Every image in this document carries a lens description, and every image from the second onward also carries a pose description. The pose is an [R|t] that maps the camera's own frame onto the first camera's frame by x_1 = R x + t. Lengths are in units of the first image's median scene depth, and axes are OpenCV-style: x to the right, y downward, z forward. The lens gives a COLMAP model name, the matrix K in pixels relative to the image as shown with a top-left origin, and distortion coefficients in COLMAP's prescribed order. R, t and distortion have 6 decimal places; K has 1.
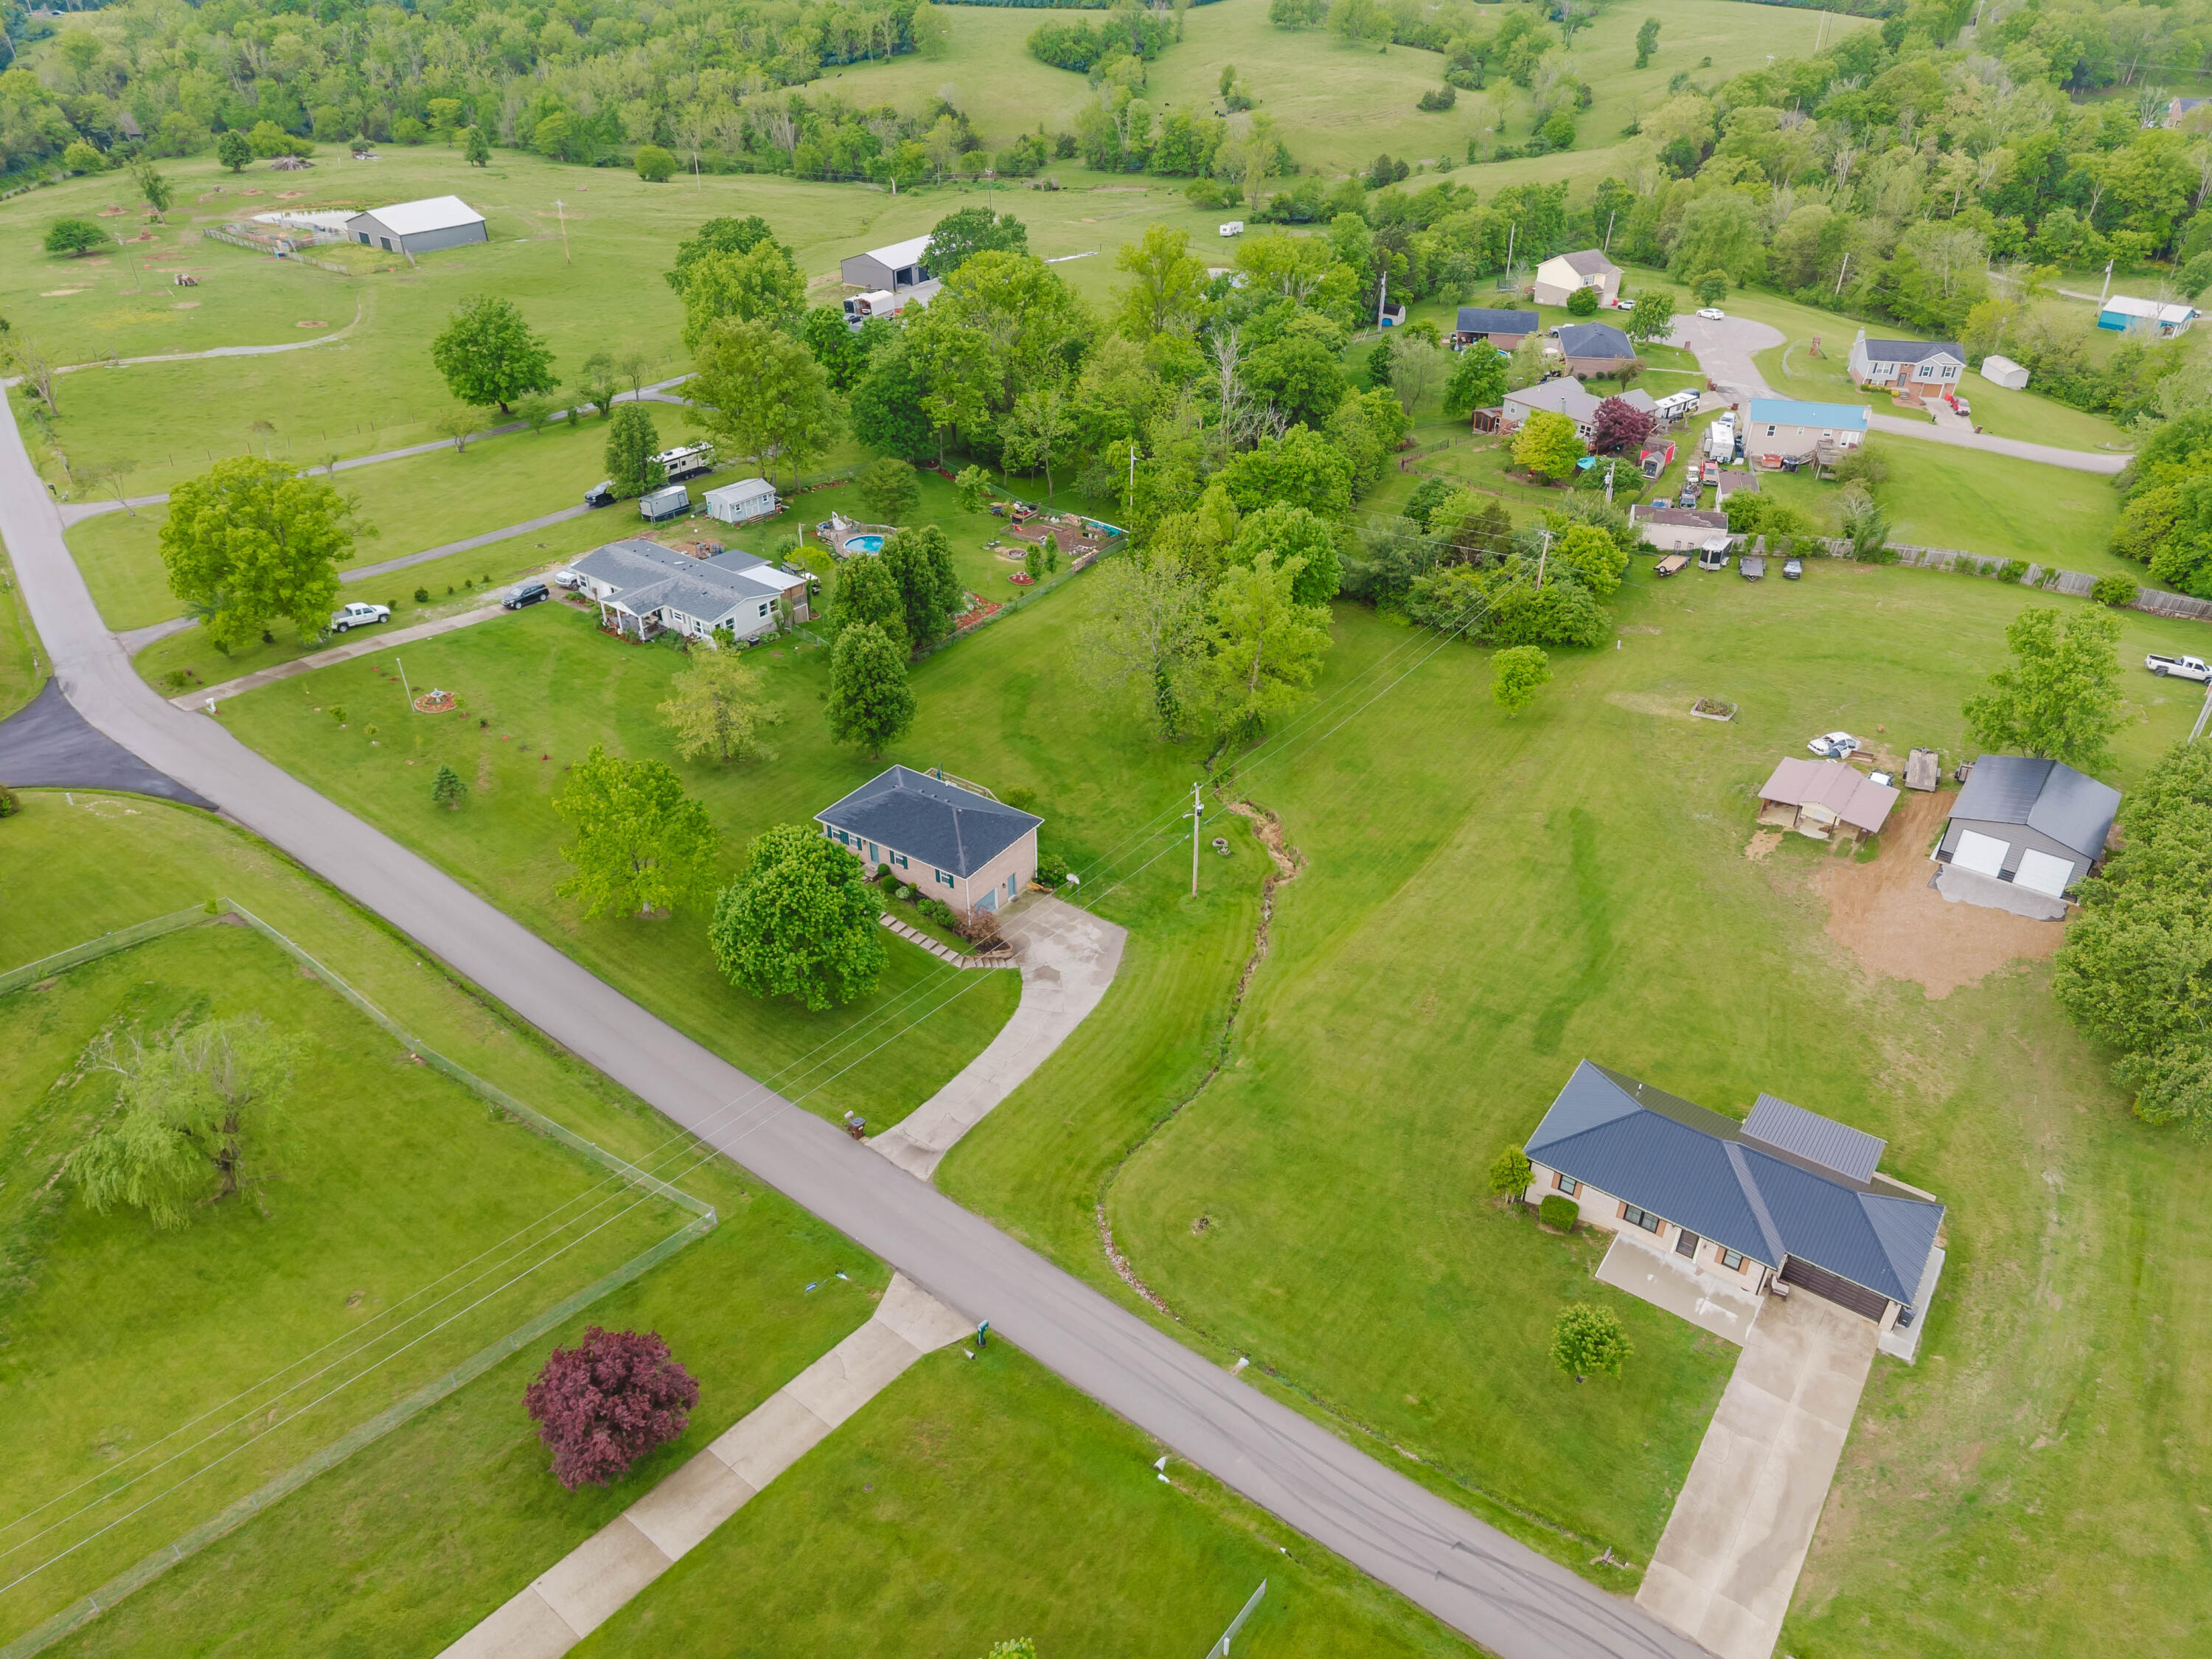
lens RADIAL K [[1497.1, 0, 1106.0], [0, 1497.1, 829.5], [0, 0, 1]] dist [0.020565, -0.048002]
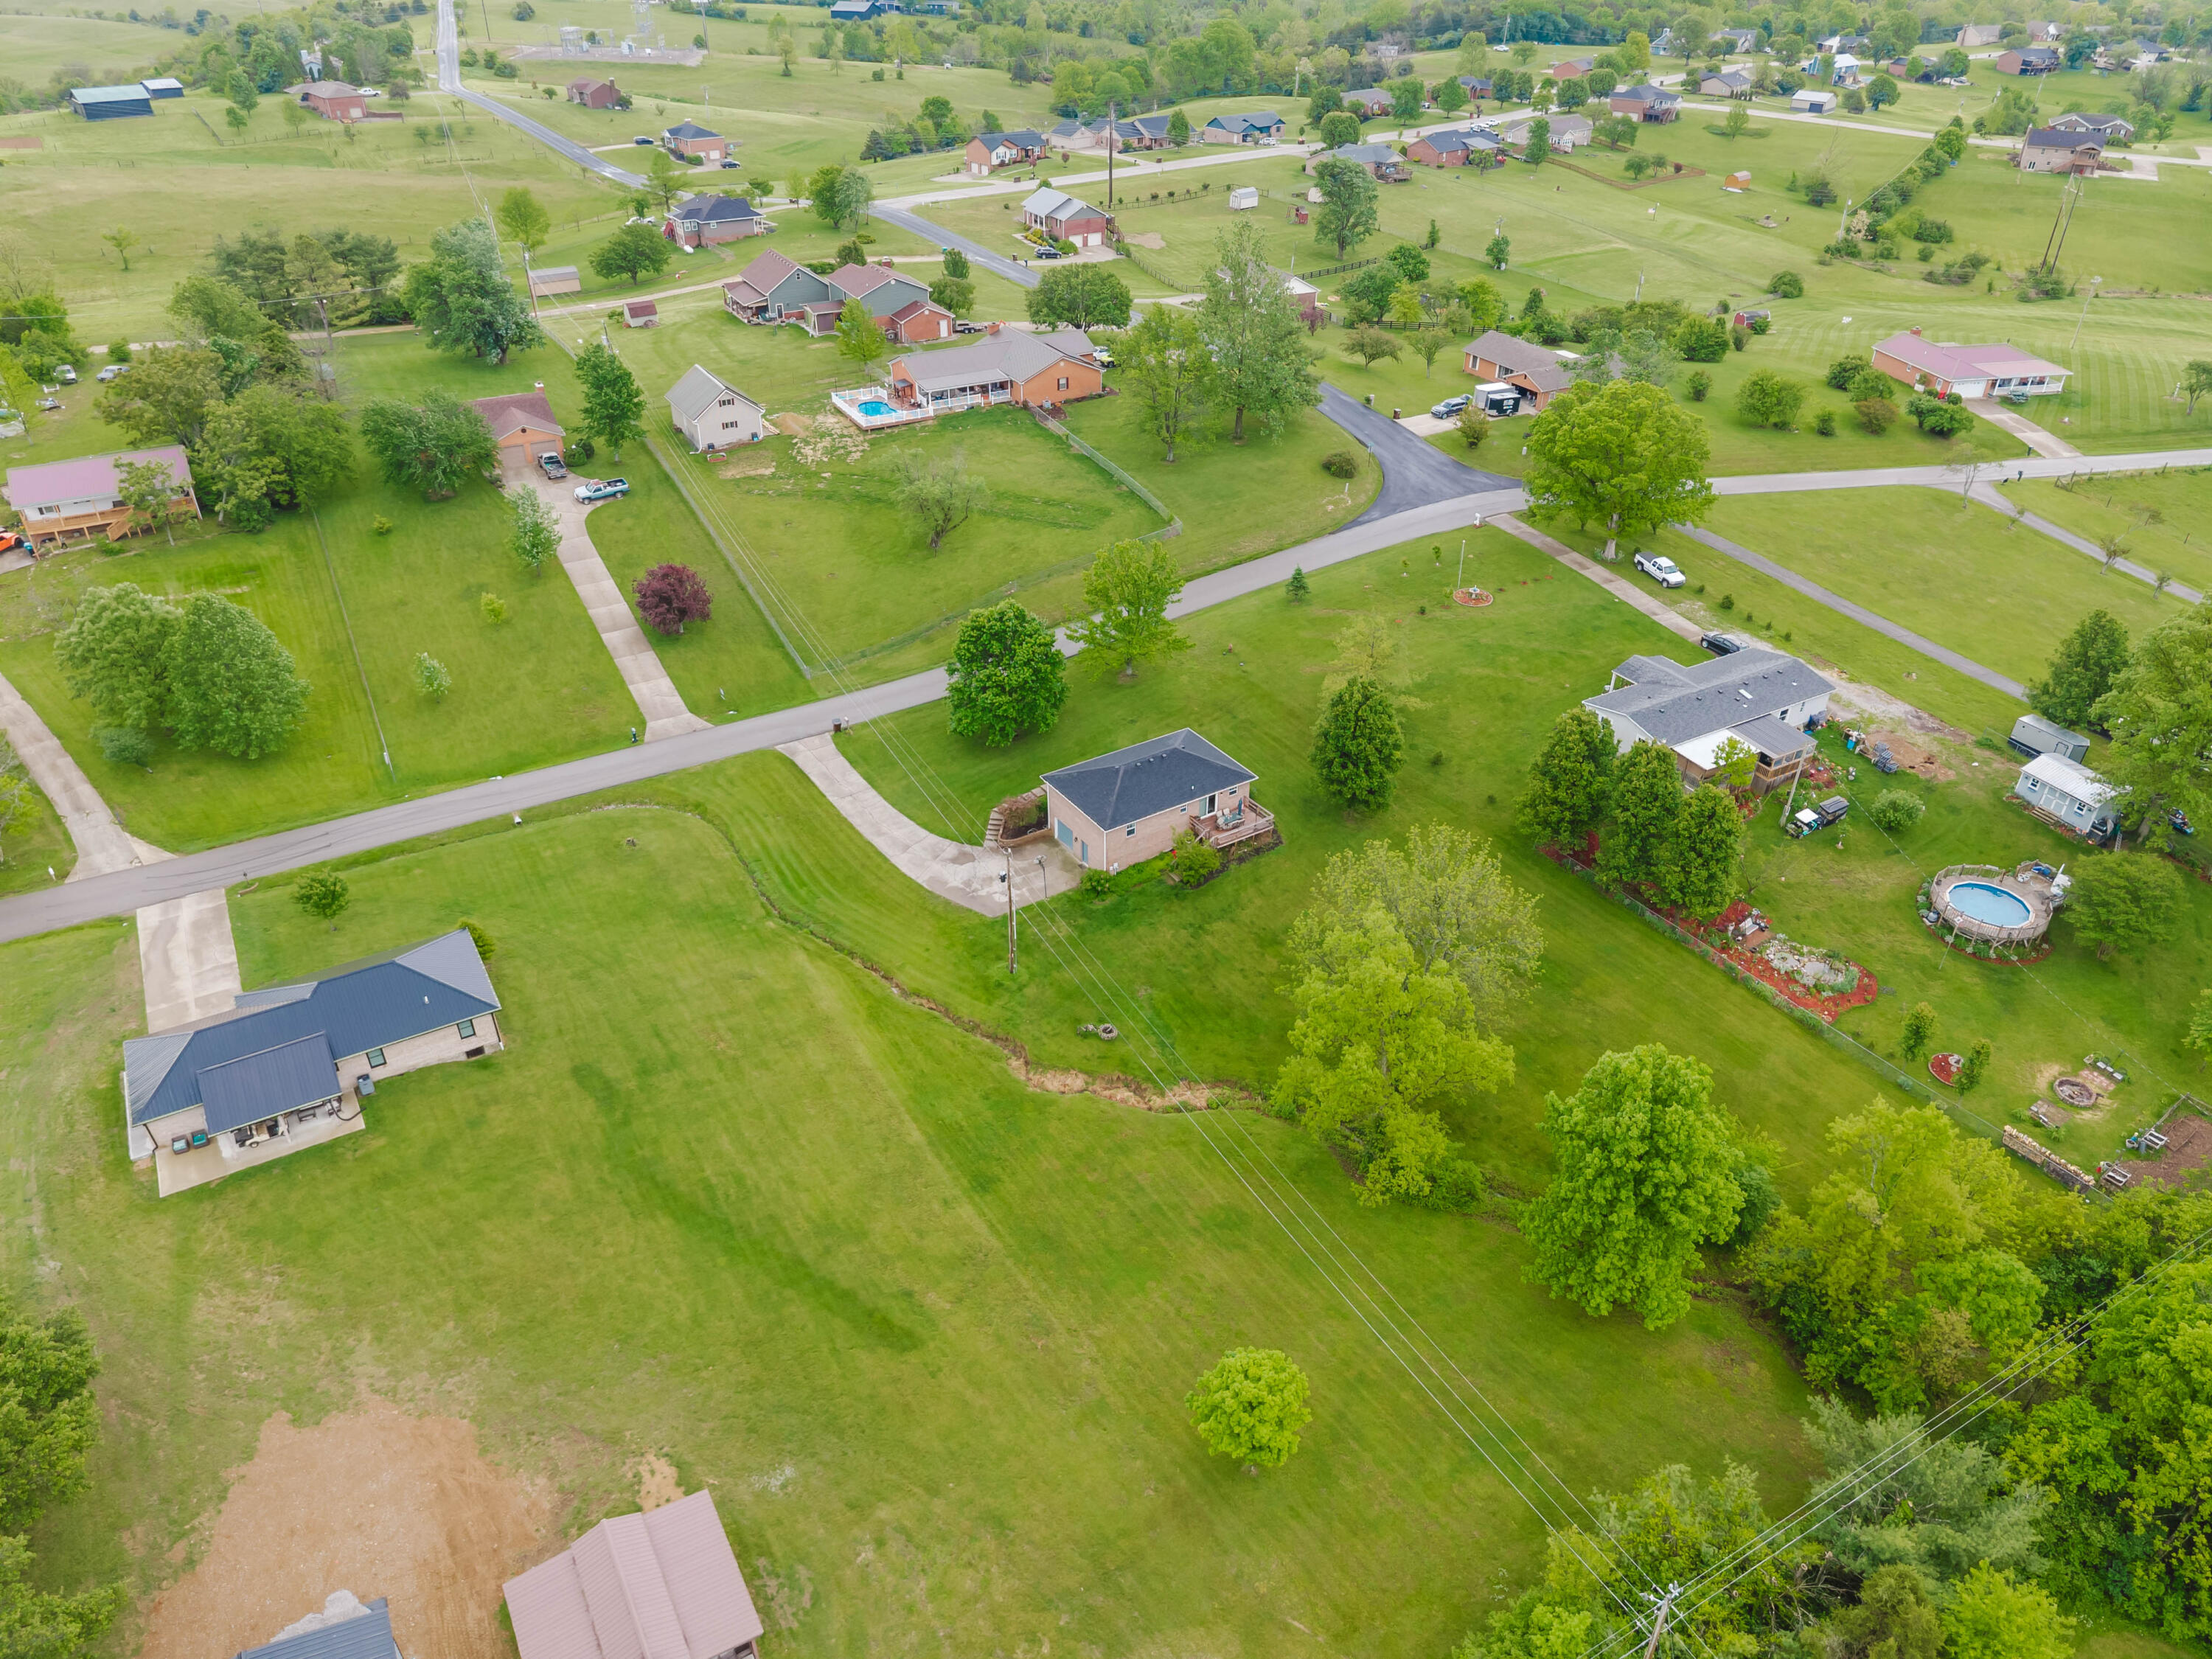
lens RADIAL K [[1497.1, 0, 1106.0], [0, 1497.1, 829.5], [0, 0, 1]] dist [0.020565, -0.048002]
pose [[-0.399295, 0.488098, -0.776095, 0.767709], [-0.505670, 0.588862, 0.630507, -0.668731], [0.764762, 0.644207, 0.011686, 1.054415]]
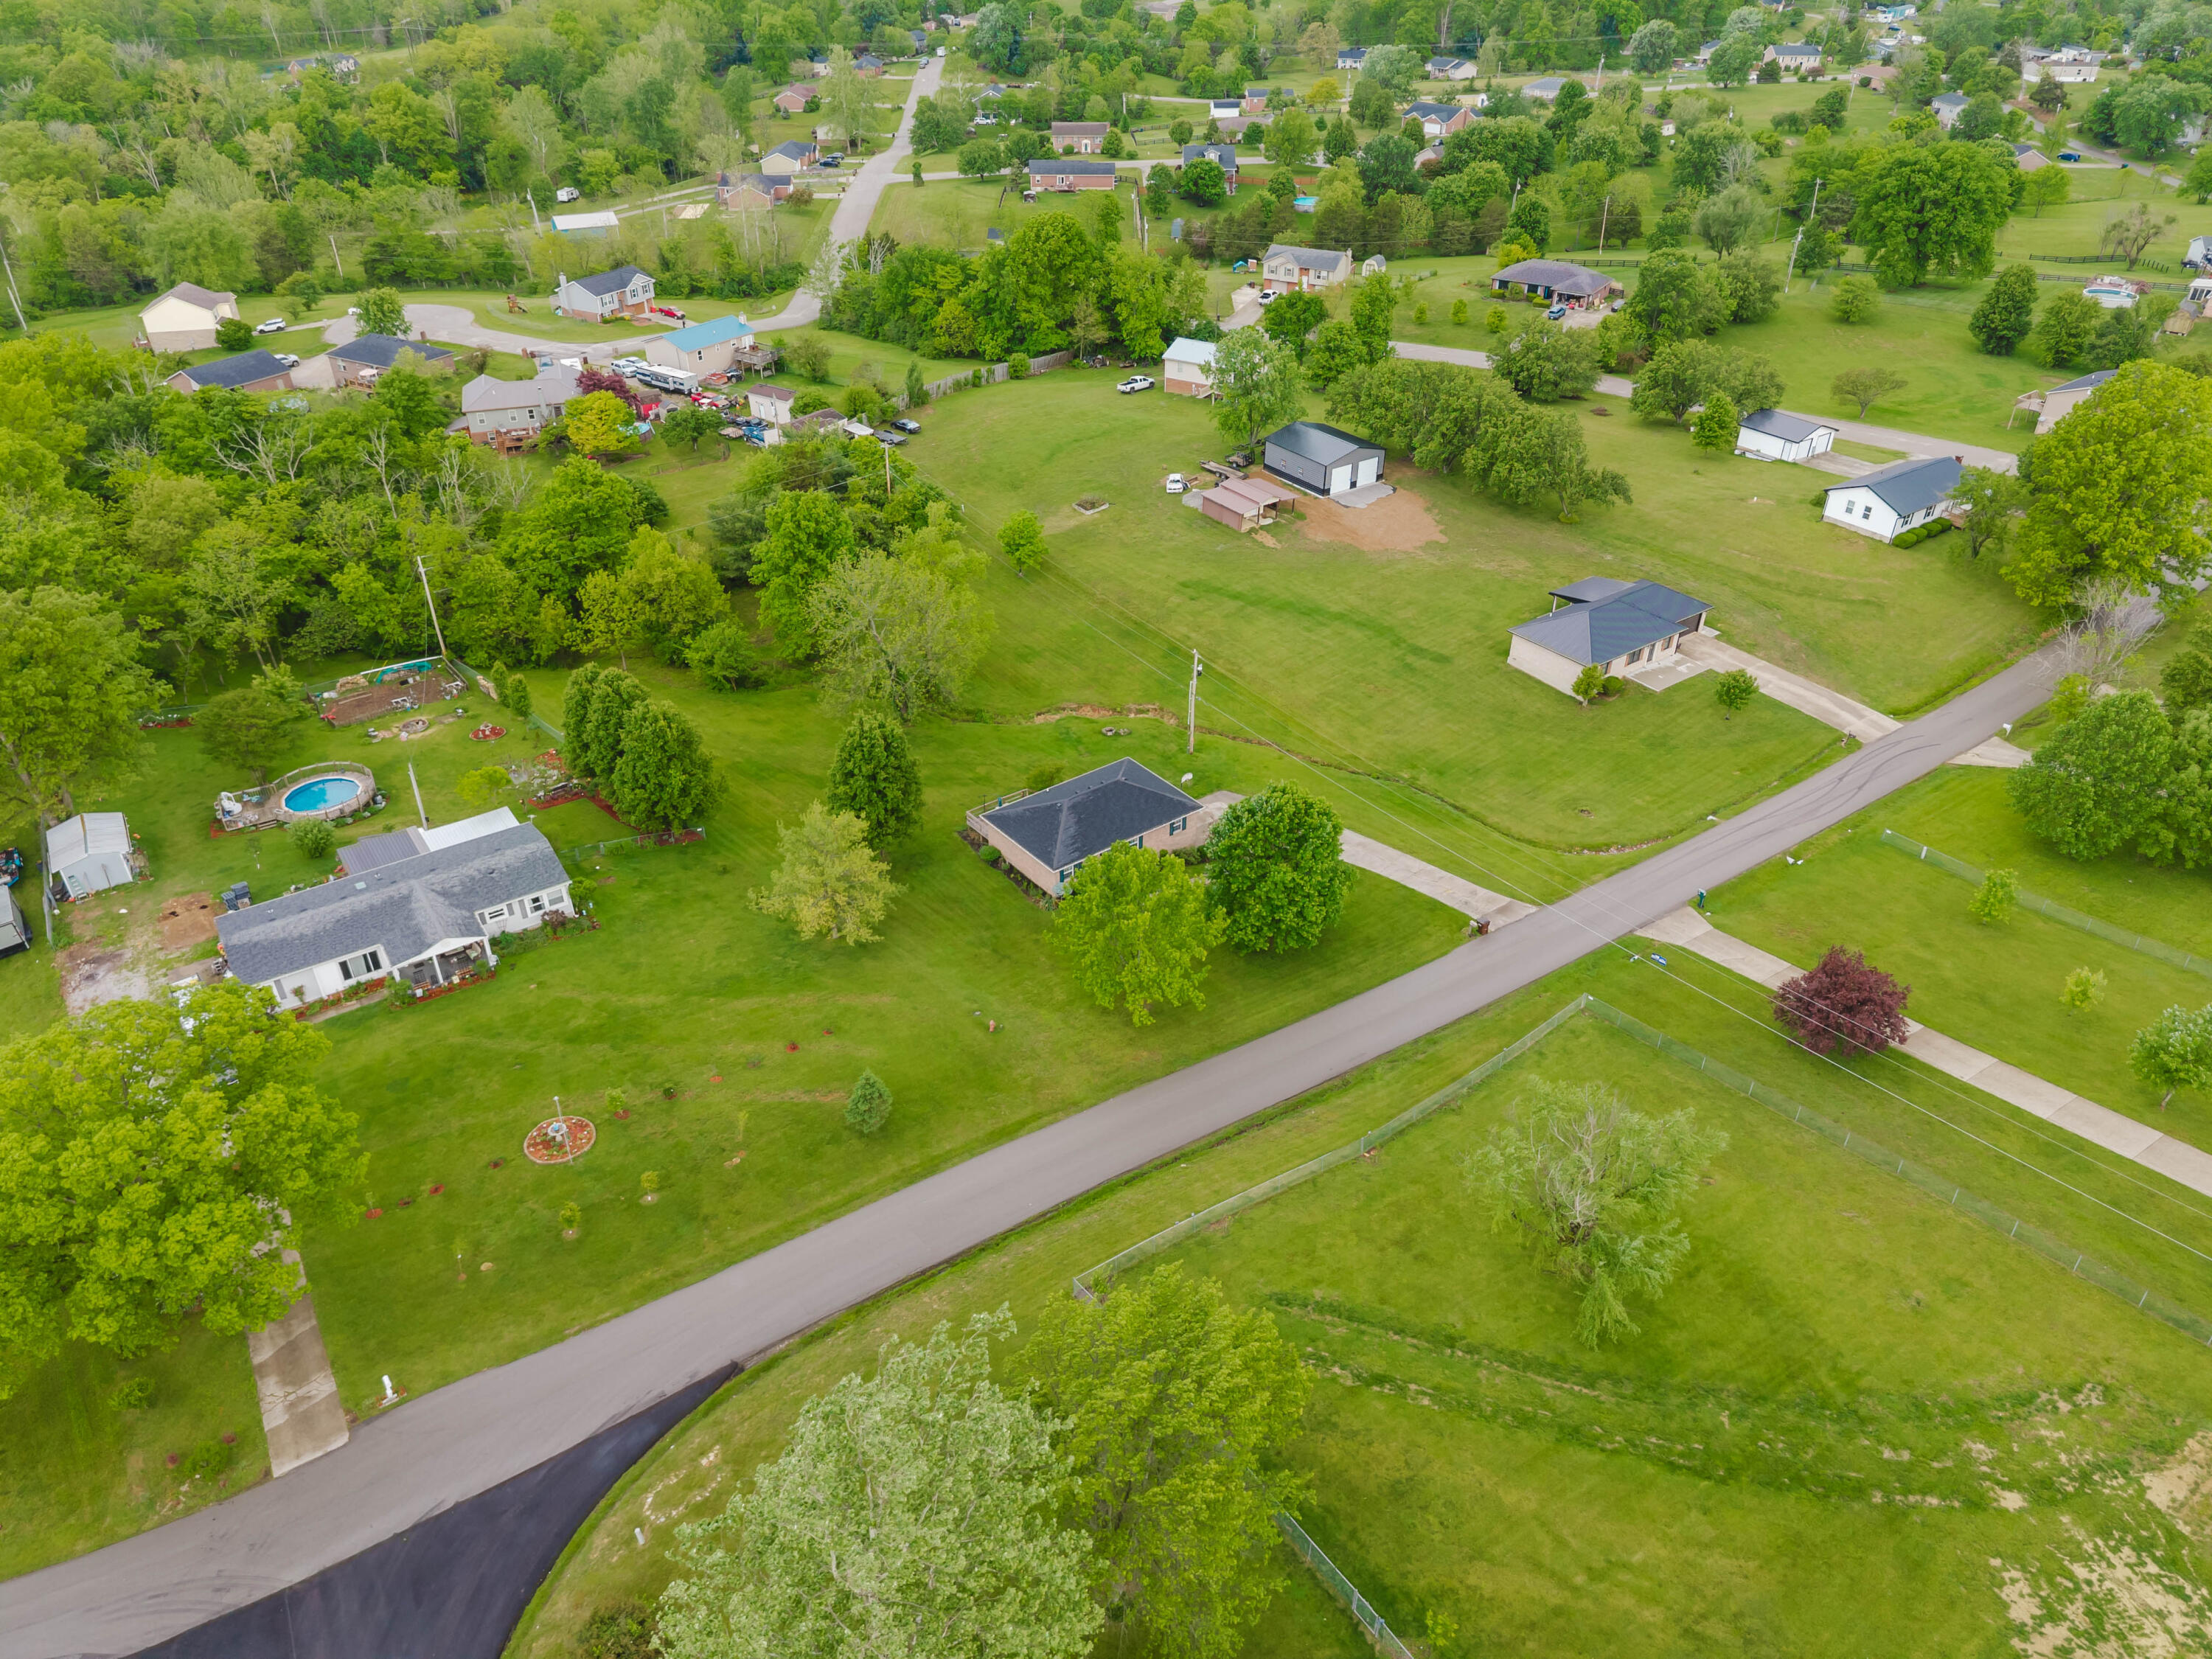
lens RADIAL K [[1520.0, 0, 1106.0], [0, 1520.0, 829.5], [0, 0, 1]] dist [0.028434, 0.000177]
pose [[0.306630, -0.515869, 0.799910, -0.997708], [0.515581, 0.796444, 0.315996, -0.334370], [-0.800096, 0.315525, 0.510186, 0.504546]]
